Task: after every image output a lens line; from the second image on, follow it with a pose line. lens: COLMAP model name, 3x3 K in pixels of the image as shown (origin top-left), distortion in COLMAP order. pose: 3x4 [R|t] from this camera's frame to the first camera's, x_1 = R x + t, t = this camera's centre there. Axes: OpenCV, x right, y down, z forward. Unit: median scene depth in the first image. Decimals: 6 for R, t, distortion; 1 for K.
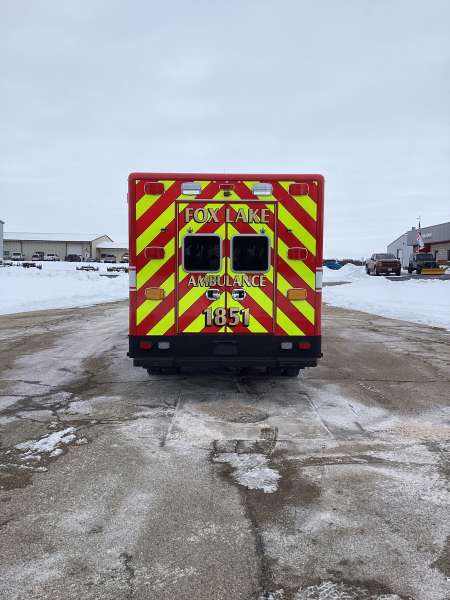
lens RADIAL K [[544.5, 0, 225.0], [0, 544.5, 300.0], [0, 0, 1]] dist [0.102957, -0.194434]
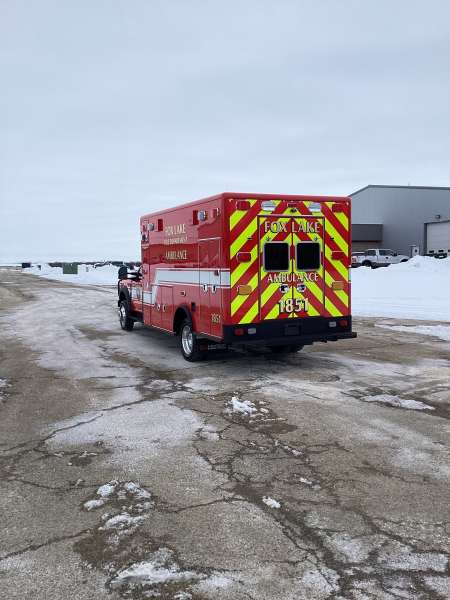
lens RADIAL K [[543.6, 0, 225.0], [0, 543.6, 300.0], [0, 0, 1]] dist [0.108908, -0.196682]
pose [[0.907060, -0.051957, 0.417783, -0.691822], [0.053766, 0.998526, 0.007448, -0.000198], [-0.417554, 0.015706, 0.908517, -0.107822]]
